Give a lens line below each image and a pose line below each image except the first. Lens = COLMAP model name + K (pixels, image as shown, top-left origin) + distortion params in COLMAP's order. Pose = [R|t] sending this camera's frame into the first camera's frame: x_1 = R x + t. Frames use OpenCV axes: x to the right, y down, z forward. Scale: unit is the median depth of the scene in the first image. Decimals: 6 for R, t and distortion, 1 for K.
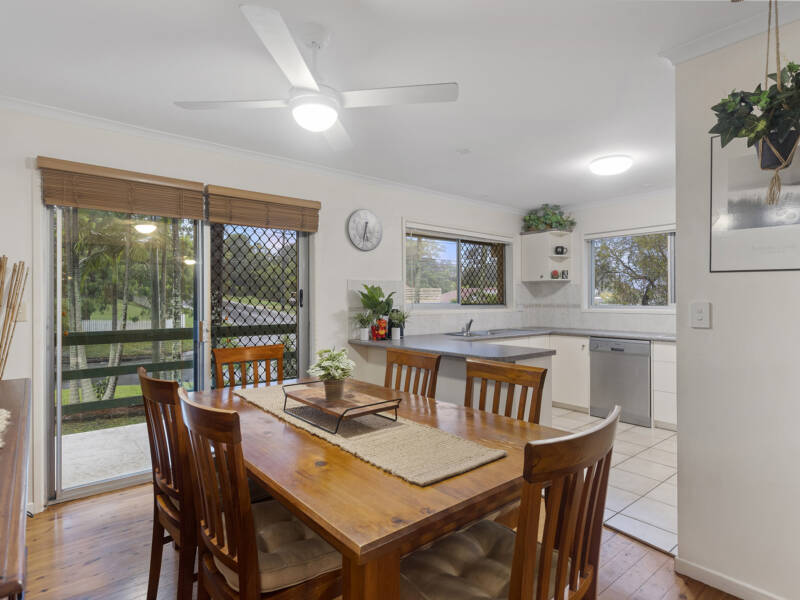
lens RADIAL K [[437.2, 0, 399.3], [0, 437.2, 299.3], [0, 0, 1]] dist [0.007601, 0.000315]
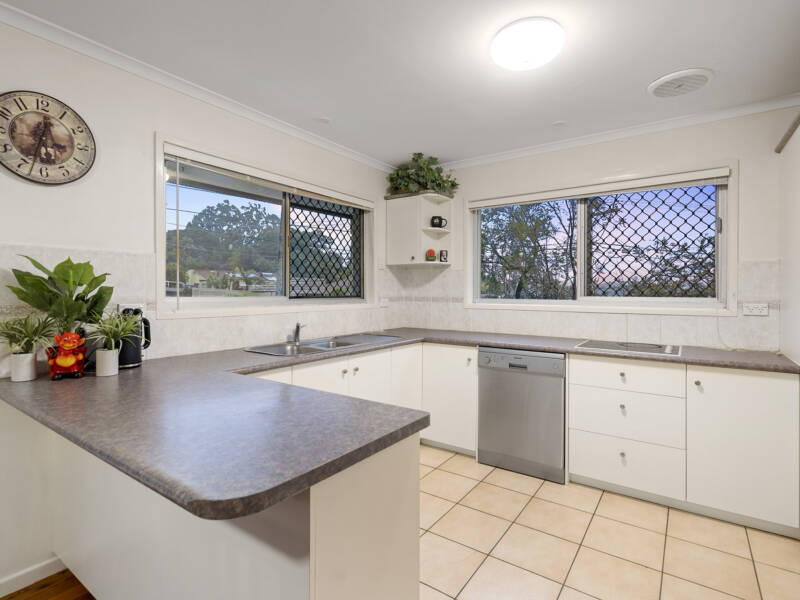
lens RADIAL K [[416.4, 0, 399.1], [0, 416.4, 297.2], [0, 0, 1]] dist [-0.006105, -0.000726]
pose [[0.965362, 0.000401, 0.260916, 0.129423], [-0.004989, 0.999844, 0.016922, -0.000007], [-0.260868, -0.017638, 0.965213, 0.358112]]
